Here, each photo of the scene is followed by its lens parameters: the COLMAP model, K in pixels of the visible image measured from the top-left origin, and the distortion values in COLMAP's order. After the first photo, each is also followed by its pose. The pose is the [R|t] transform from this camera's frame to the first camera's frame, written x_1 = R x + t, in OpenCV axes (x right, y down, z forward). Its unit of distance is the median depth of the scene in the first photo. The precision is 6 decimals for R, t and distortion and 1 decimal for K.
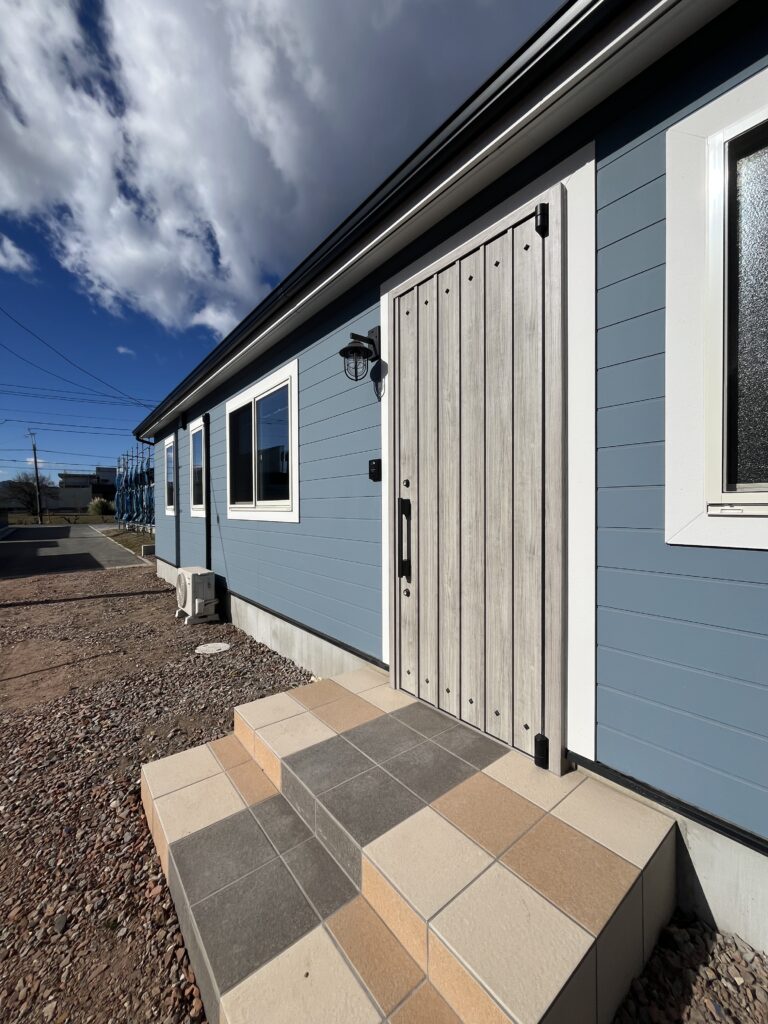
lens RADIAL K [[410.5, 0, 384.0], [0, 410.5, 512.0], [0, 0, 1]] dist [-0.001323, -0.000213]
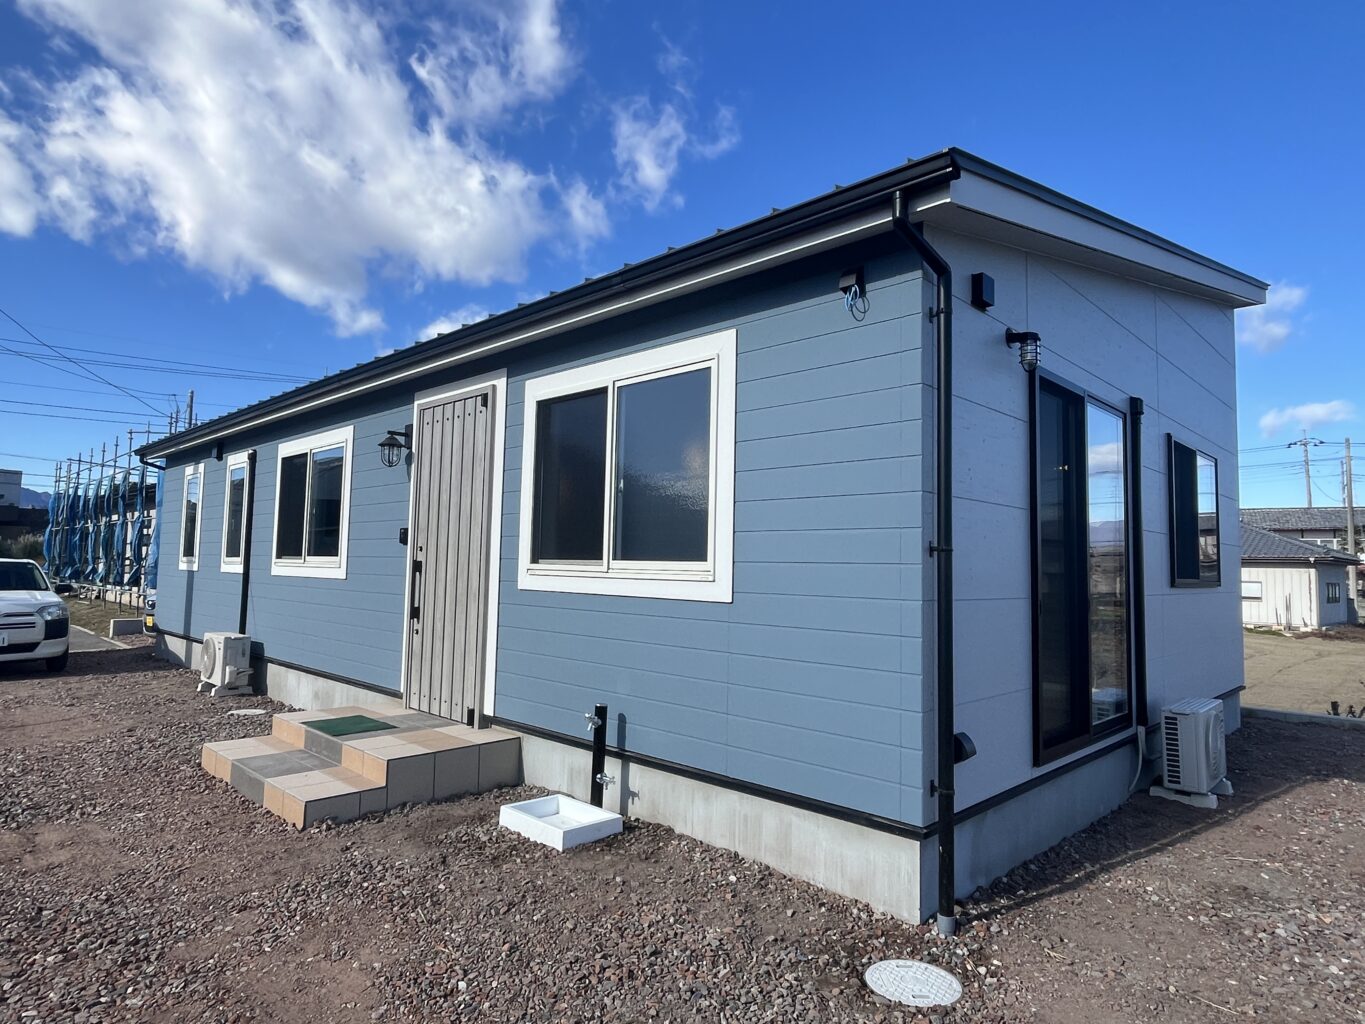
lens RADIAL K [[808.2, 0, 682.5], [0, 808.2, 512.0], [0, 0, 1]] dist [-0.009011, -0.002051]
pose [[0.992247, 0.036753, 0.118721, 0.396699], [-0.026815, 0.996084, -0.084245, 0.006213], [-0.121353, 0.080409, 0.989347, -1.157903]]
